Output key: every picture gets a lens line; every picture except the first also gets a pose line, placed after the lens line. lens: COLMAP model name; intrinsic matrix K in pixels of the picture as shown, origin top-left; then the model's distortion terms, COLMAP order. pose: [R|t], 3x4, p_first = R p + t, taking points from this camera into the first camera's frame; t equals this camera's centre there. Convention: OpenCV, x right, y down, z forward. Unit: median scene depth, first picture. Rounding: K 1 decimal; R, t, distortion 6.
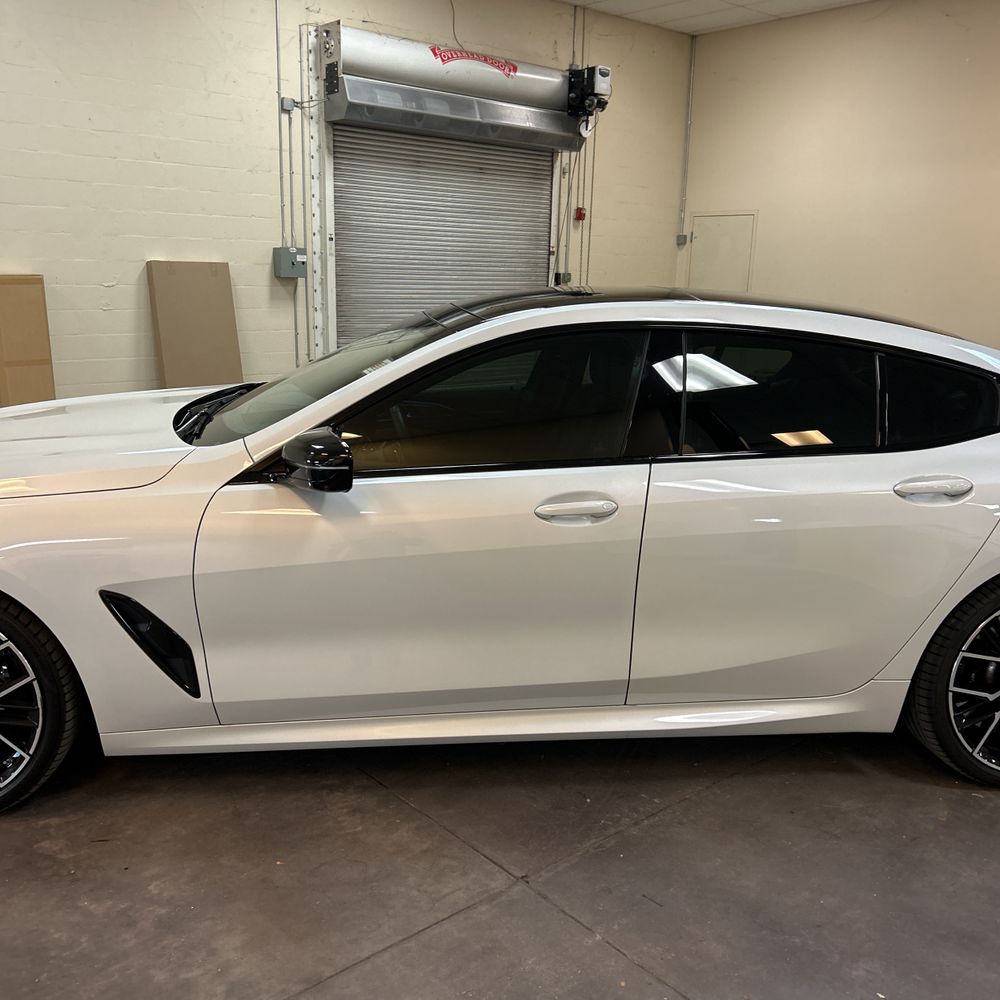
lens RADIAL K [[1021.6, 0, 497.7], [0, 1021.6, 505.0], [0, 0, 1]] dist [0.015646, 0.000000]
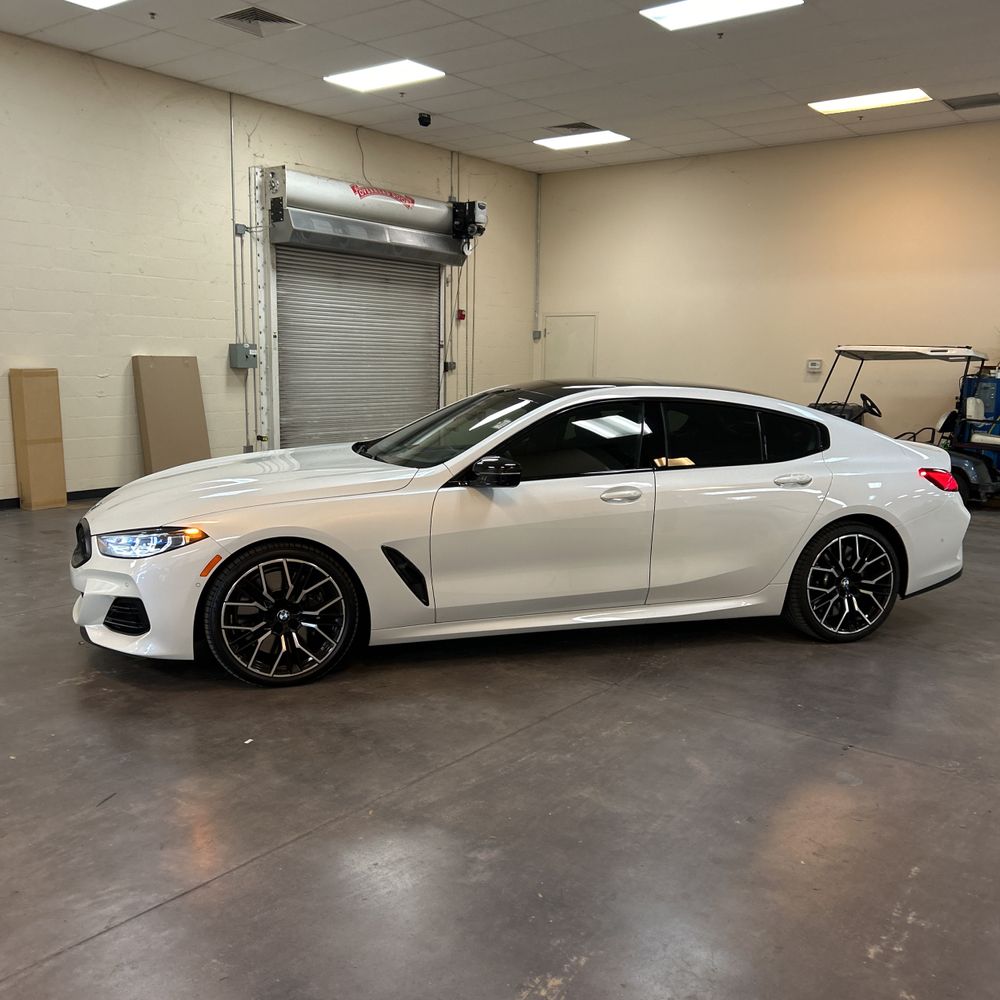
lens RADIAL K [[1021.6, 0, 512.6], [0, 1021.6, 500.7], [0, 0, 1]] dist [0.015646, 0.000000]
pose [[0.977880, -0.033817, 0.206417, -0.147067], [0.050746, 0.995717, -0.077277, 0.043351], [-0.202919, 0.086043, 0.975408, -0.229970]]
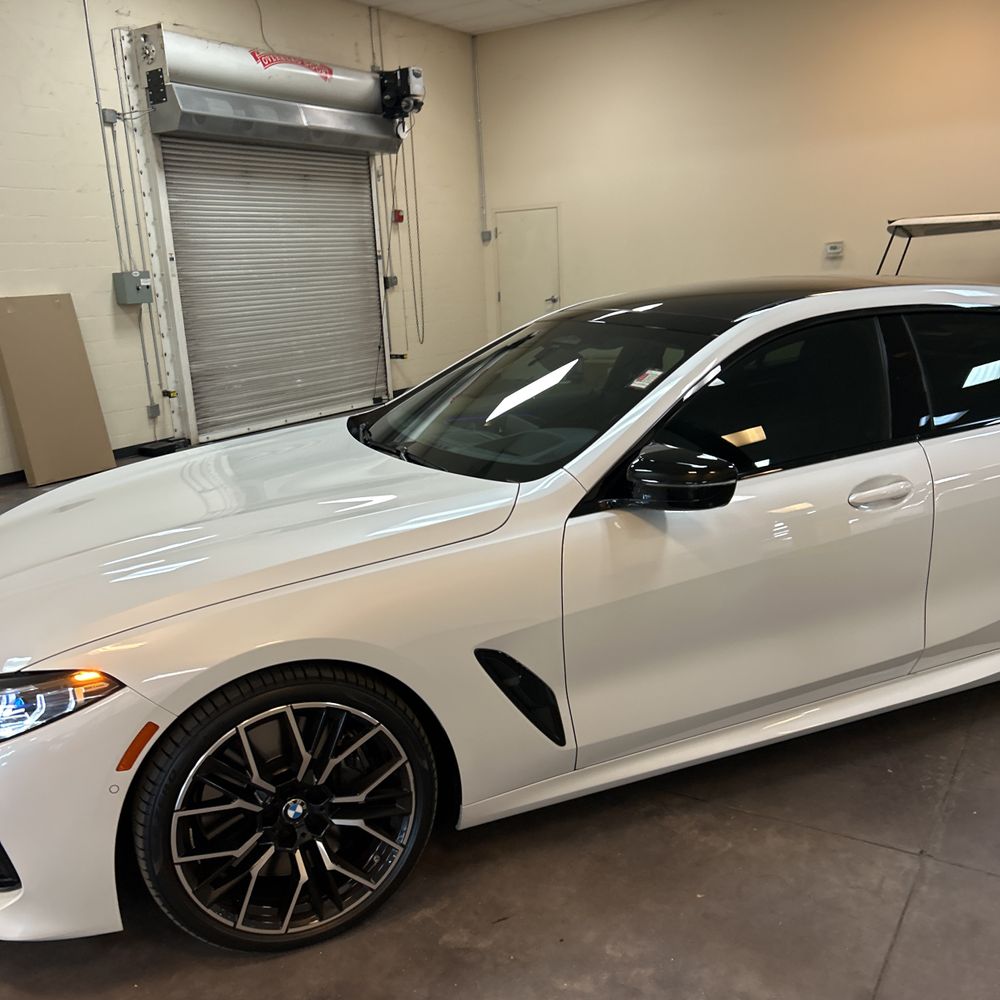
lens RADIAL K [[1021.6, 0, 490.5], [0, 1021.6, 503.7], [0, 0, 1]] dist [0.015646, 0.000000]
pose [[0.954906, -0.136211, 0.263820, -0.165413], [0.136421, 0.990494, 0.017616, -0.016729], [-0.263712, 0.019169, 0.964411, 0.030321]]
